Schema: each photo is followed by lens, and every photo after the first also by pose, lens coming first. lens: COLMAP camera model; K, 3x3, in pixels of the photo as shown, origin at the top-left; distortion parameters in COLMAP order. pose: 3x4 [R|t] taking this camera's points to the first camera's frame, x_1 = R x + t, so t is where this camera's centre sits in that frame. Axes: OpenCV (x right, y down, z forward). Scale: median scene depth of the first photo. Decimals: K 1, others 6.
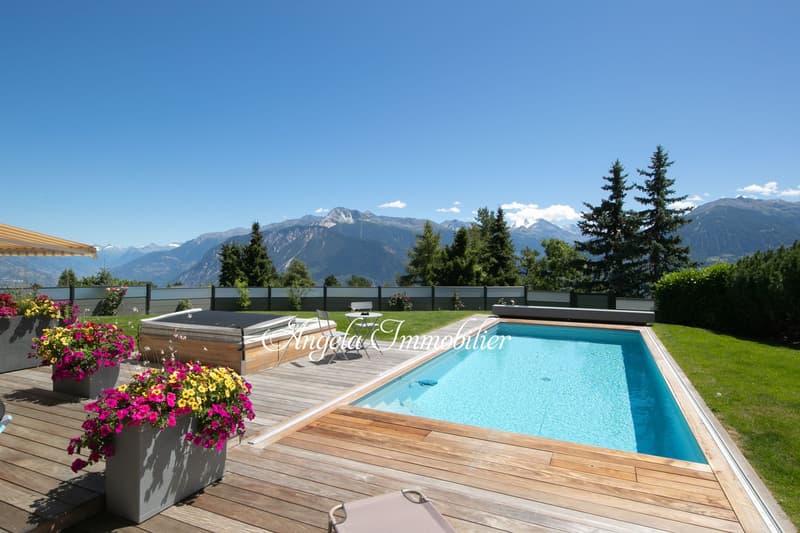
lens RADIAL K [[447.0, 0, 401.7], [0, 447.0, 265.7], [0, 0, 1]] dist [0.013368, 0.001025]
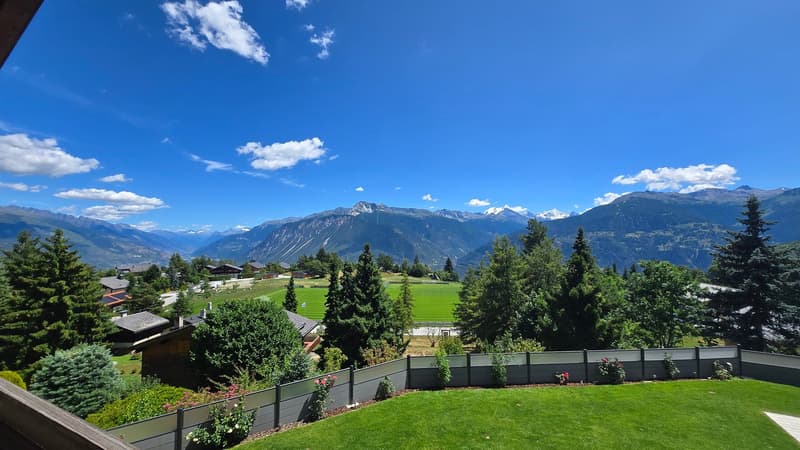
lens RADIAL K [[319.4, 0, 402.4], [0, 319.4, 226.7], [0, 0, 1]] dist [0.002178, 0.000059]
pose [[0.999847, -0.012243, -0.012531, -0.314448], [0.011612, 0.998720, -0.049223, -0.135977], [0.013118, 0.049070, 0.998709, 0.256225]]
